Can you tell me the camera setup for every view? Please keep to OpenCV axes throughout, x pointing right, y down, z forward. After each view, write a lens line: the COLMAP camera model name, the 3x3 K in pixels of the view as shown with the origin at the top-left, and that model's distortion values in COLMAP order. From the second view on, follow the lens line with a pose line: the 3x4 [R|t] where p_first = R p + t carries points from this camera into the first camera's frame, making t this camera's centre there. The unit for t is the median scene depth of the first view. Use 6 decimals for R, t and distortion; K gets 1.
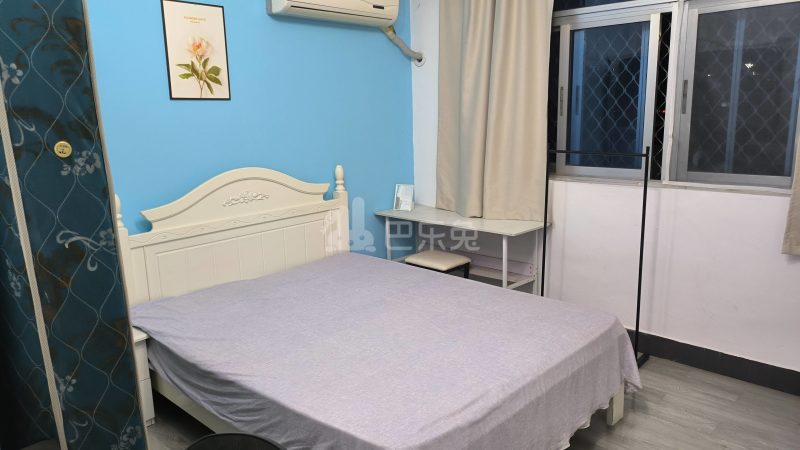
lens RADIAL K [[589.7, 0, 398.1], [0, 589.7, 223.8], [0, 0, 1]] dist [0.055961, -0.043908]
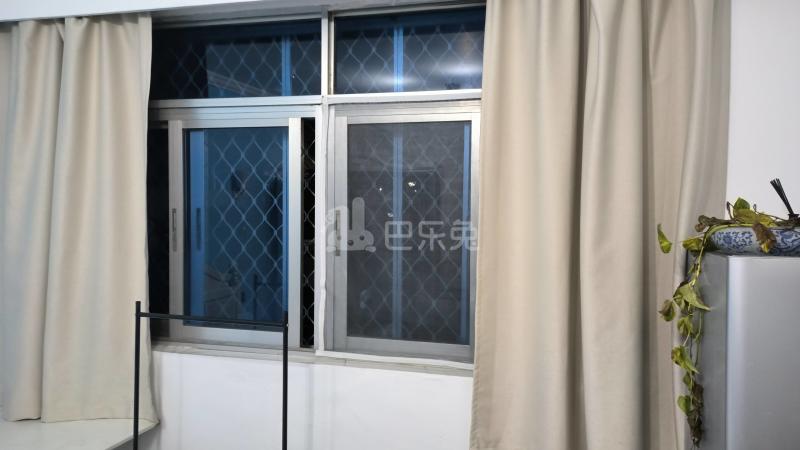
lens RADIAL K [[589.7, 0, 398.1], [0, 589.7, 223.8], [0, 0, 1]] dist [0.055961, -0.043908]
pose [[0.876172, 0.018153, 0.481657, 0.194163], [0.061730, 0.986835, -0.149485, -0.109075], [-0.478030, 0.160707, 0.863516, 0.337218]]
